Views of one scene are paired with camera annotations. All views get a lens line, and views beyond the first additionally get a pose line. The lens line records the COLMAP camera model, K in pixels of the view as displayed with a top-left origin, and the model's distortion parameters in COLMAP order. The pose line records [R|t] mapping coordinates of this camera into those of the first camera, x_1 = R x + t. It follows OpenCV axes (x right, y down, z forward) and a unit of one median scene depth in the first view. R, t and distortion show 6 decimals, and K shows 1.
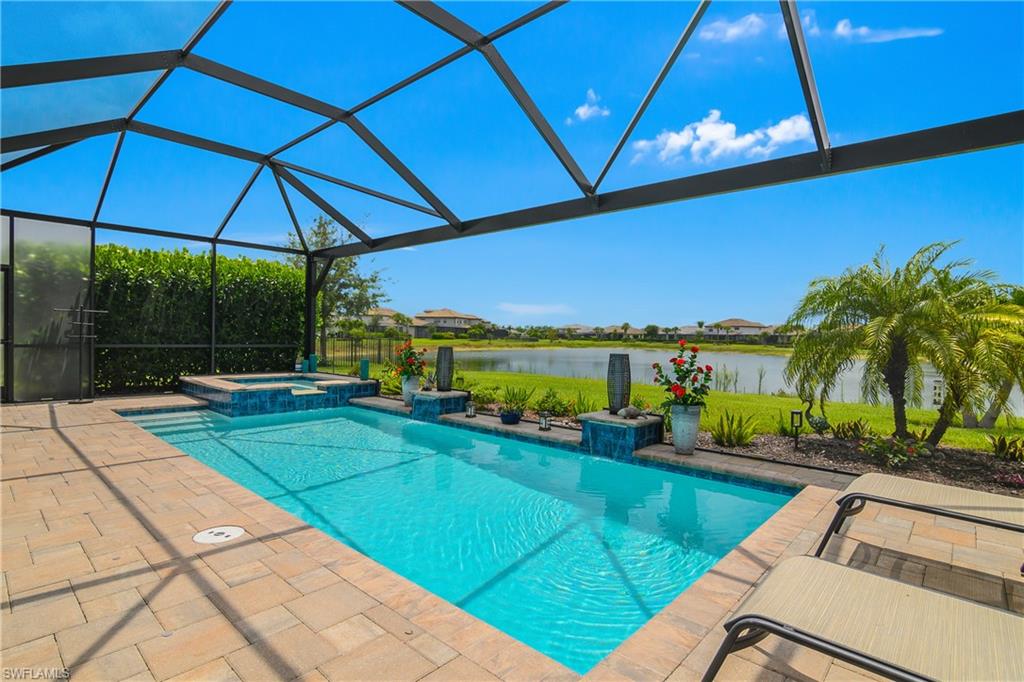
lens RADIAL K [[525.4, 0, 507.7], [0, 525.4, 339.5], [0, 0, 1]] dist [-0.033153, 0.010469]
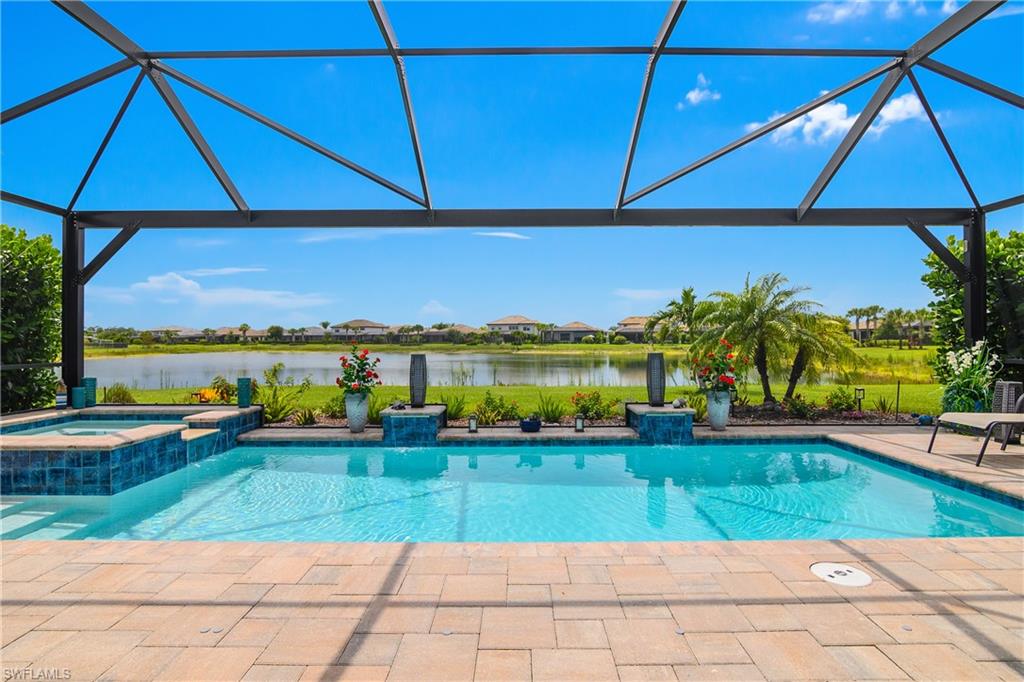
lens RADIAL K [[525.4, 0, 505.9], [0, 525.4, 340.5], [0, 0, 1]] dist [-0.033153, 0.010469]
pose [[0.730562, -0.024349, 0.682412, -0.465109], [0.023516, 0.999668, 0.010494, -0.011970], [-0.682441, 0.008382, 0.730892, 0.222784]]
